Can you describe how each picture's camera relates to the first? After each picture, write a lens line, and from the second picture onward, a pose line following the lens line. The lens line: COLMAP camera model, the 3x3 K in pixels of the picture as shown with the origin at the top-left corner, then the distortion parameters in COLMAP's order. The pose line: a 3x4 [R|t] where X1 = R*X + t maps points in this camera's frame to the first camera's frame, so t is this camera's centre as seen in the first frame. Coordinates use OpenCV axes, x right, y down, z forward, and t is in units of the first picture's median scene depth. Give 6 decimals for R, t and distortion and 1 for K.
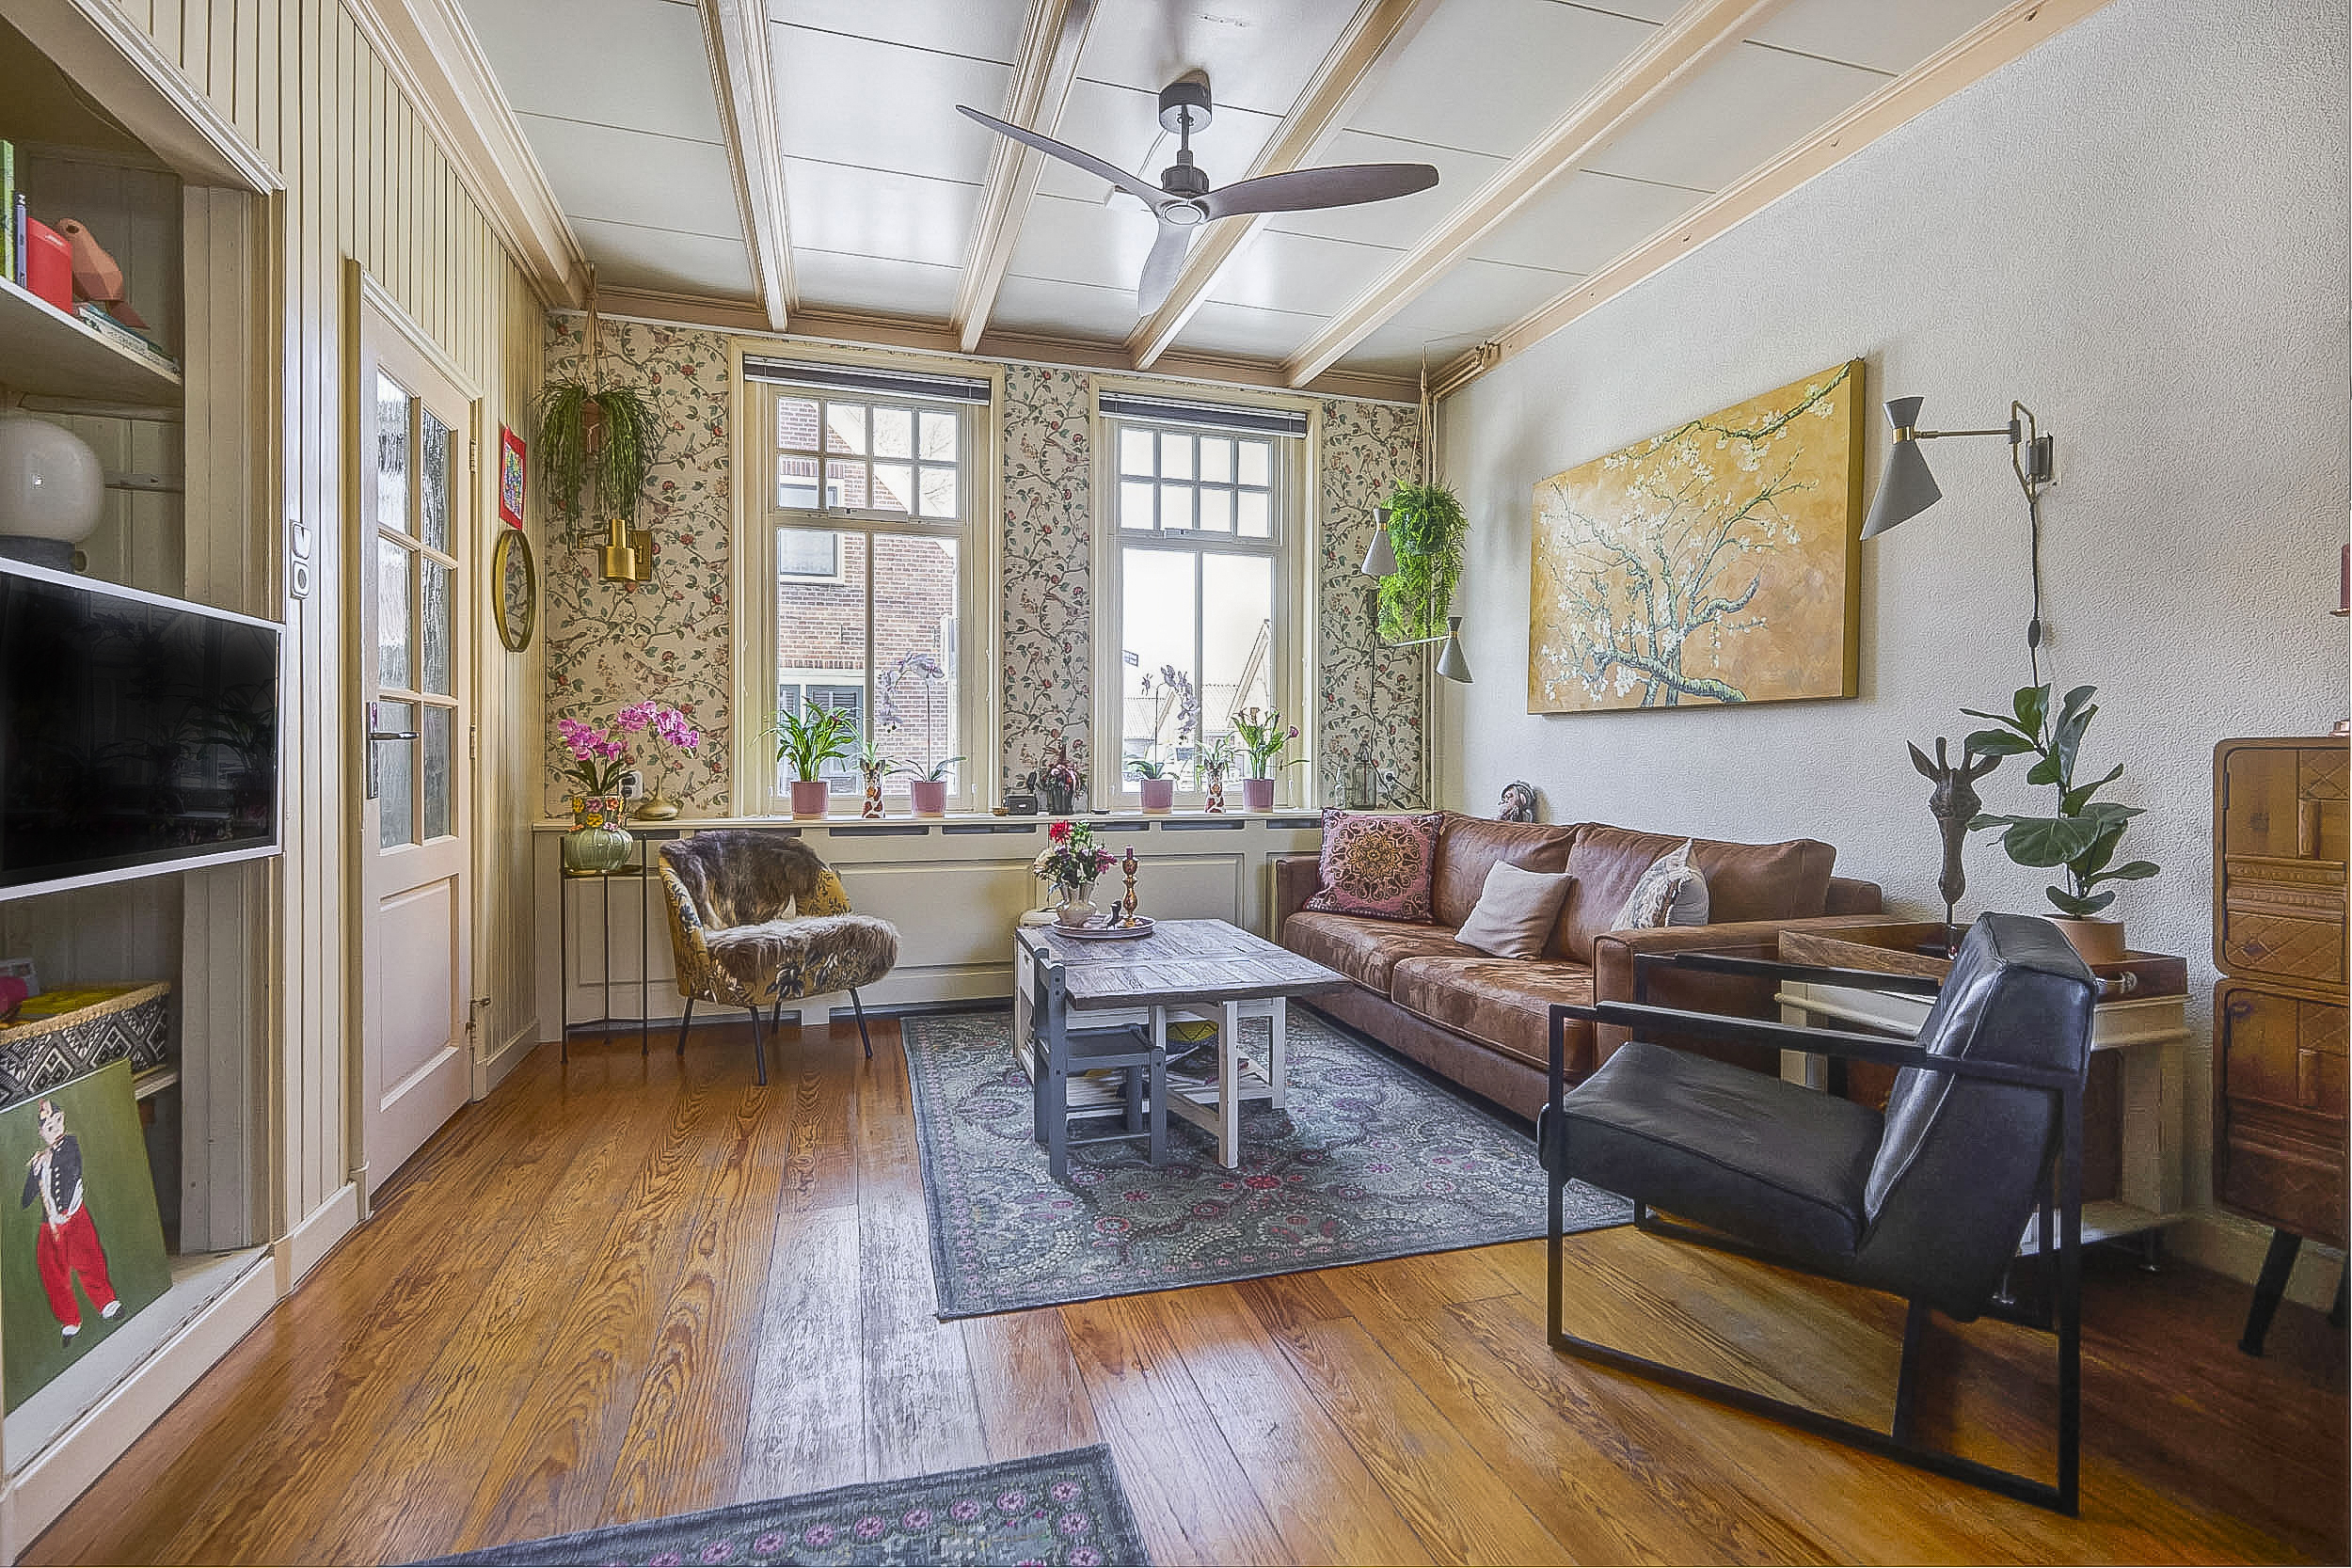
lens RADIAL K [[1084.2, 0, 1177.4], [0, 1084.2, 772.1], [0, 0, 1]] dist [0.002760, -0.000660]
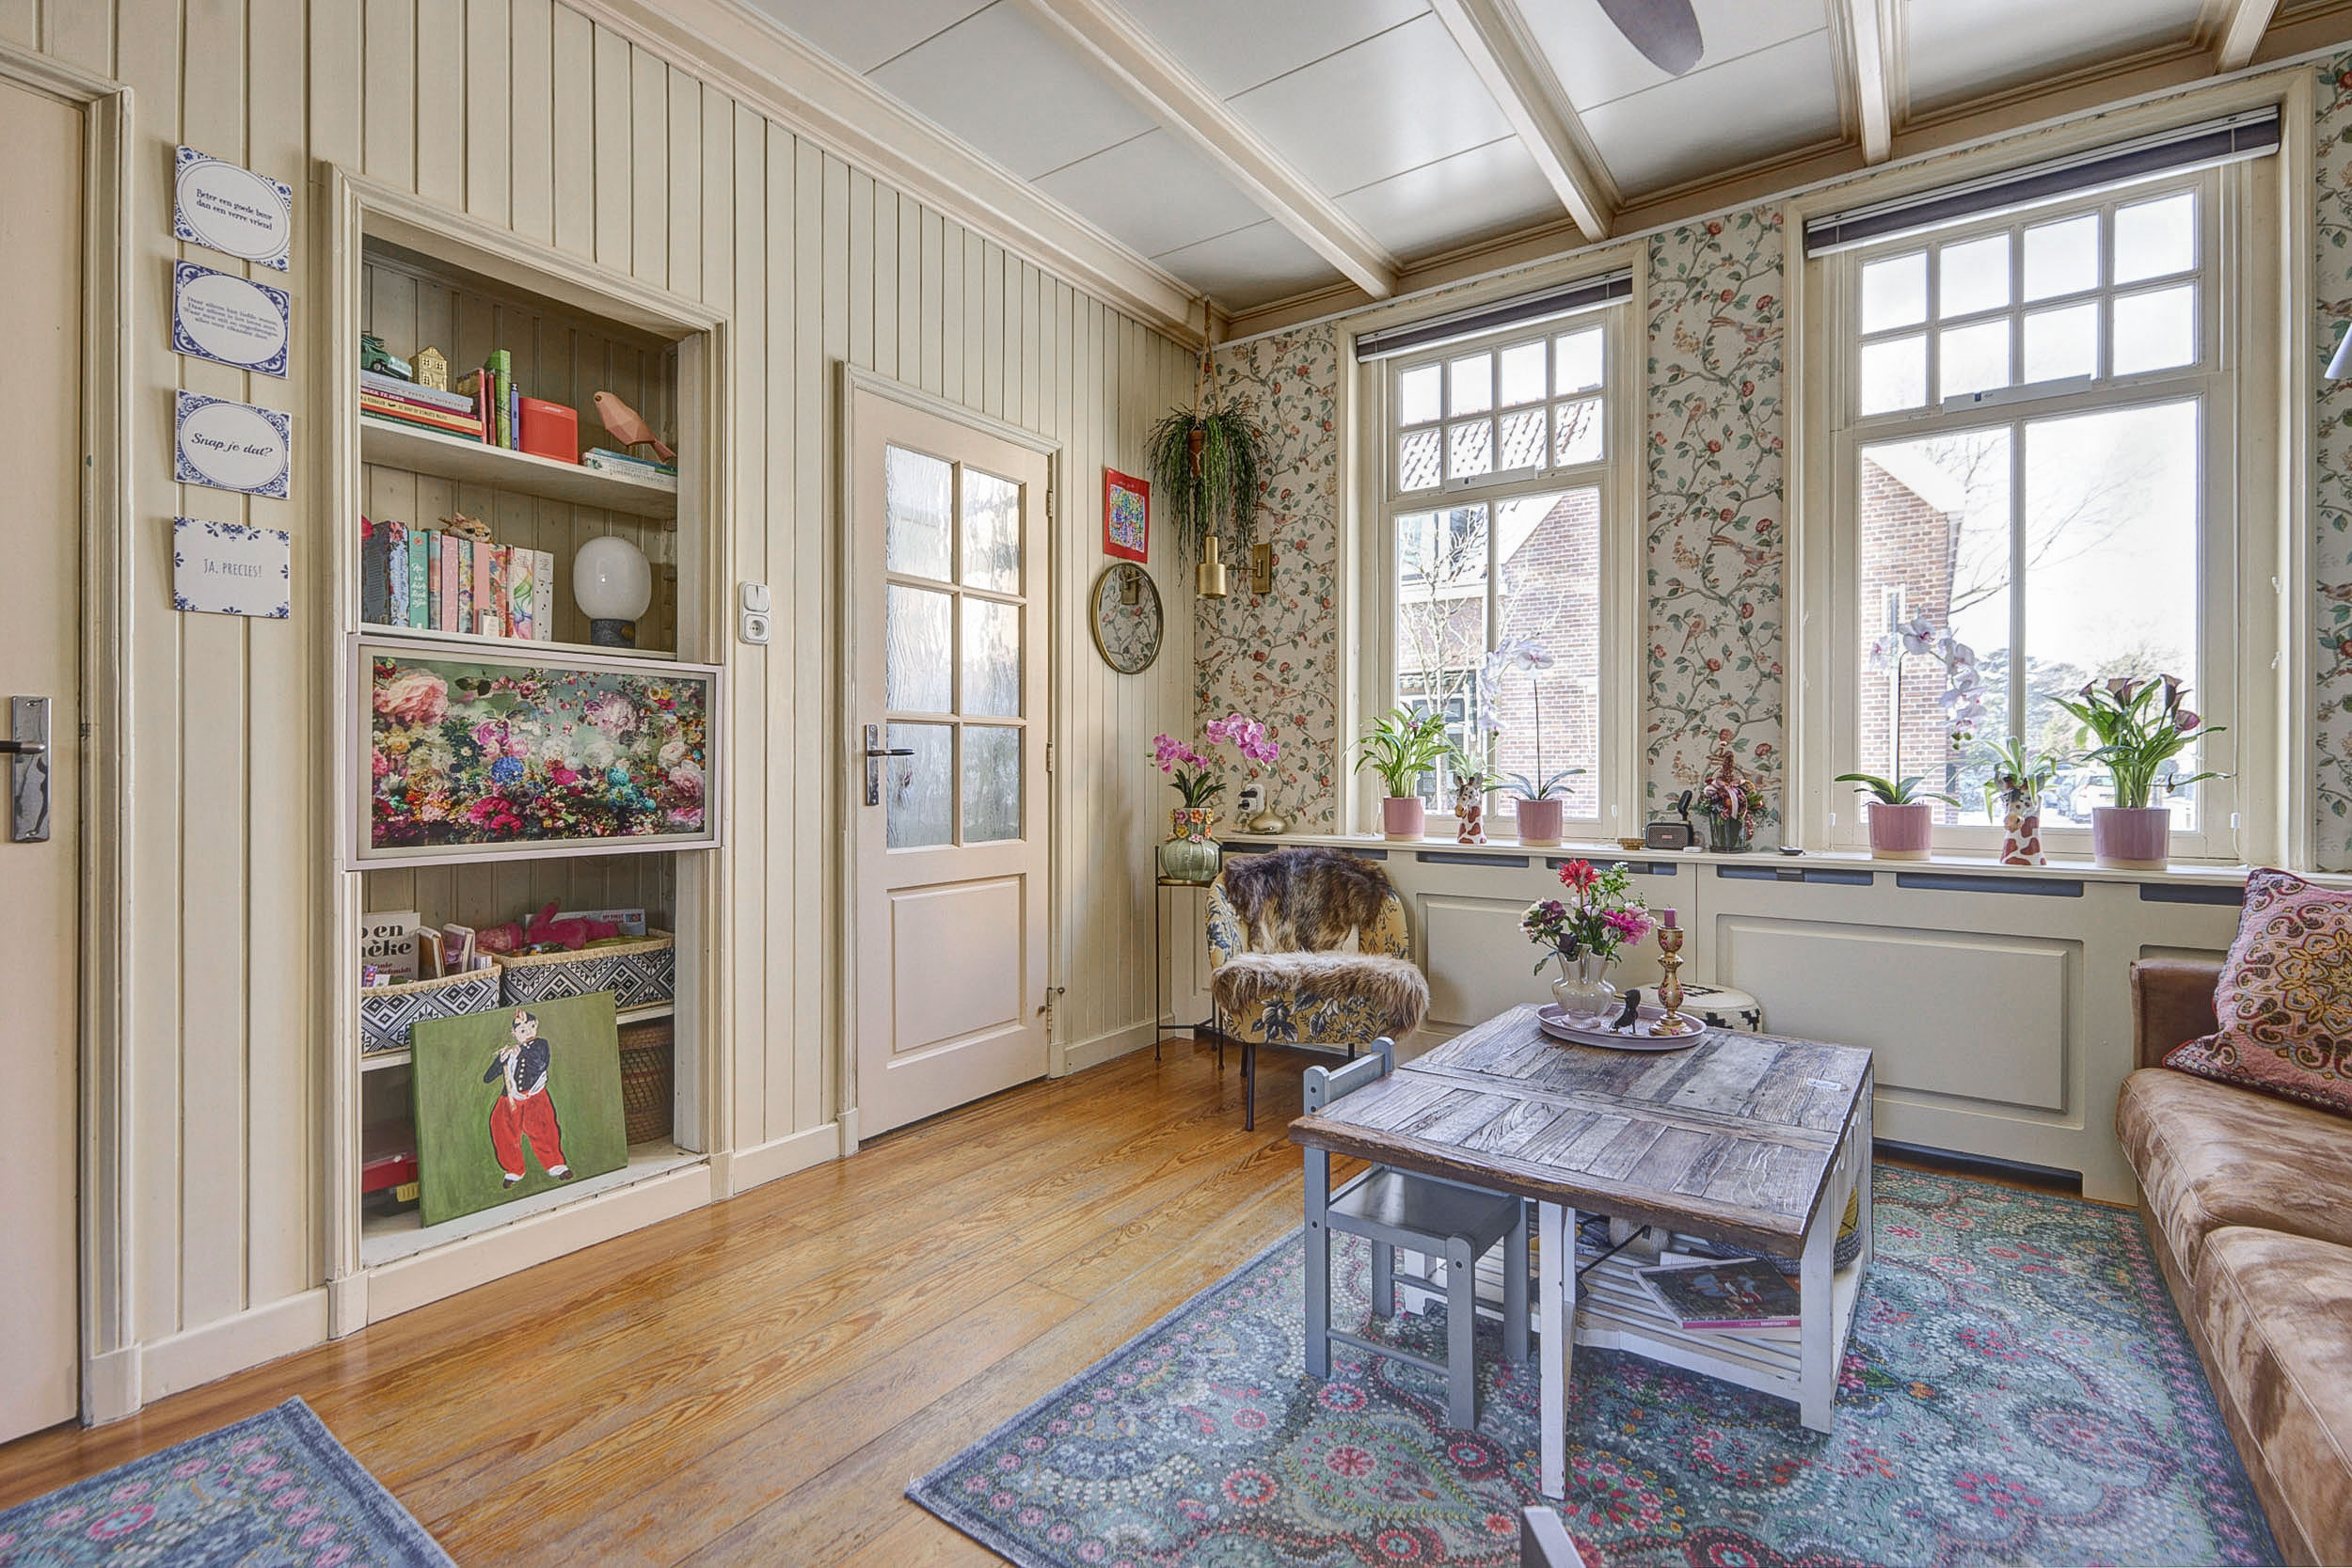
lens RADIAL K [[1084.2, 0, 1181.4], [0, 1084.2, 770.7], [0, 0, 1]] dist [0.002760, -0.000660]
pose [[0.609902, -0.001165, -0.792476, 0.250210], [-0.009171, 0.999922, -0.008528, -0.004041], [0.792424, 0.012468, 0.609844, 0.326883]]
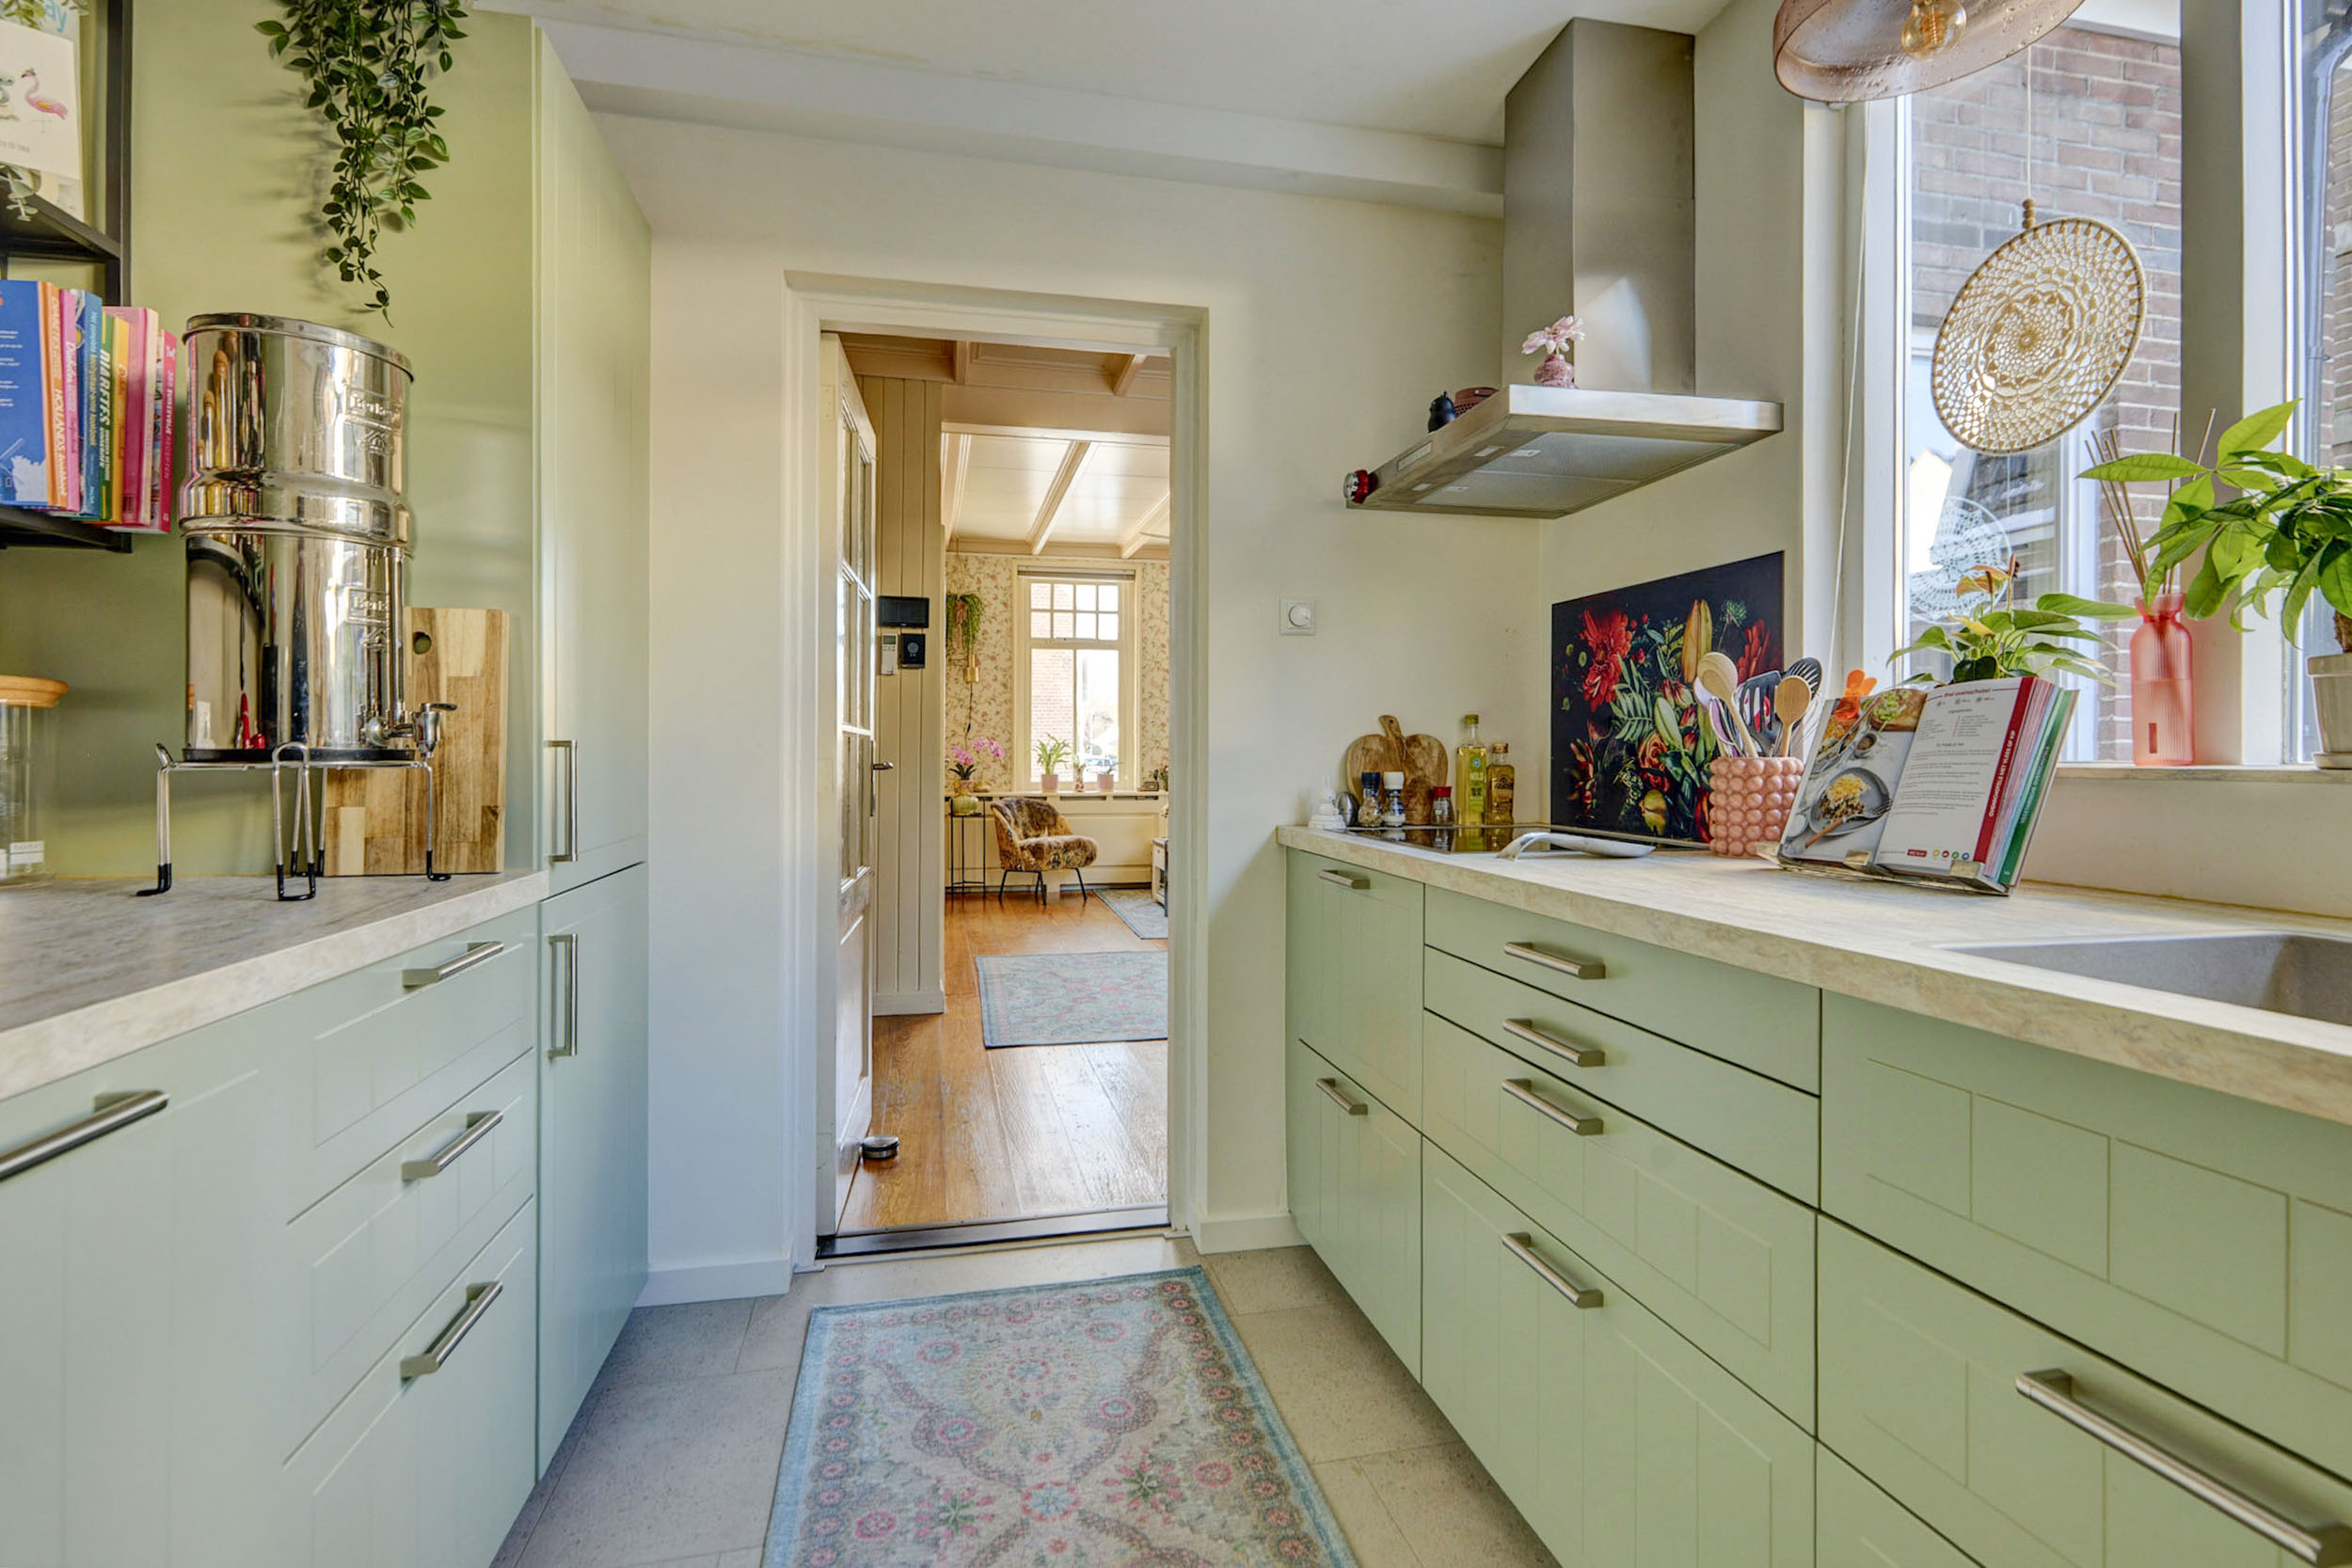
lens RADIAL K [[1084.2, 0, 1167.8], [0, 1084.2, 769.7], [0, 0, 1]] dist [0.002760, -0.000660]
pose [[0.996107, -0.000689, -0.088153, 0.065002], [0.000177, 0.999983, -0.005819, 0.012409], [0.088155, 0.005781, 0.996090, -1.037873]]
